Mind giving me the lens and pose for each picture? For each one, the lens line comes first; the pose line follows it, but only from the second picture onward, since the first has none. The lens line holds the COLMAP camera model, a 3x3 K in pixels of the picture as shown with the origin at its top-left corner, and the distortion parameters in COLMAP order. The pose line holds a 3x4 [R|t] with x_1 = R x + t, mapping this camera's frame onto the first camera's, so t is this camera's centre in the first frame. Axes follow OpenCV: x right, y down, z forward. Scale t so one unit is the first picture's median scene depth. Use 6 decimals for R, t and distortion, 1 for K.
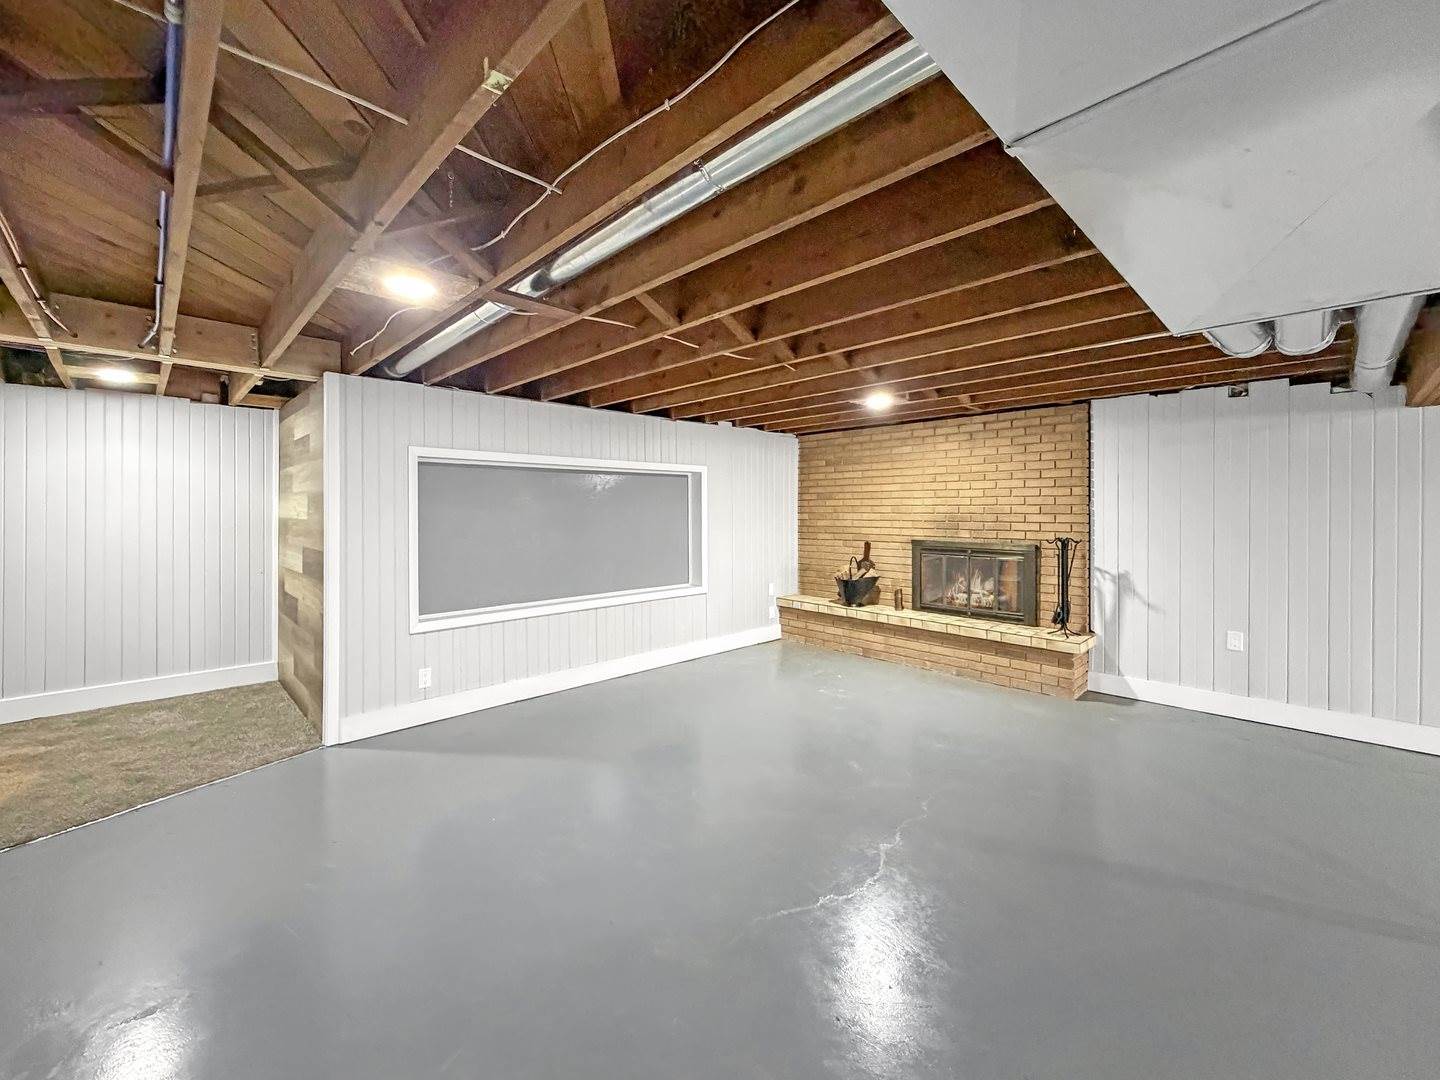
lens RADIAL K [[601.1, 0, 711.2], [0, 601.1, 508.3], [0, 0, 1]] dist [0.001333, -0.000025]
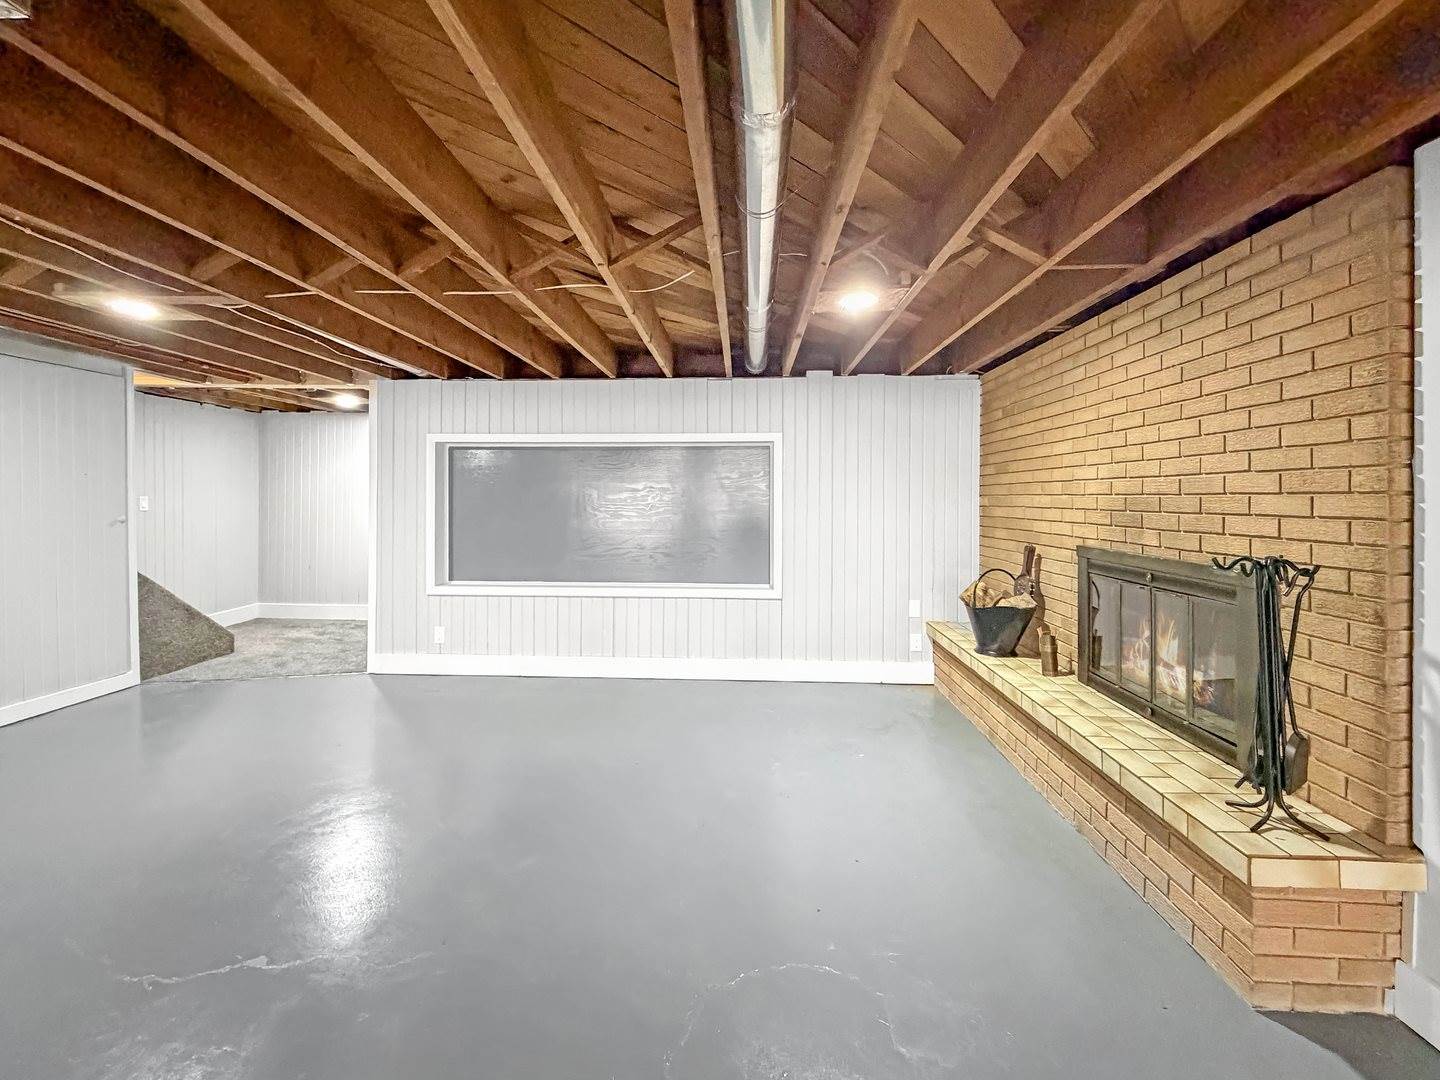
lens RADIAL K [[619.4, 0, 714.6], [0, 619.4, 499.1], [0, 0, 1]] dist [0.000324, 0.000182]
pose [[0.685193, 0.005959, -0.728337, 0.545859], [-0.003463, 0.999982, 0.004923, 0.011212], [0.728353, -0.000851, 0.685201, 0.429740]]
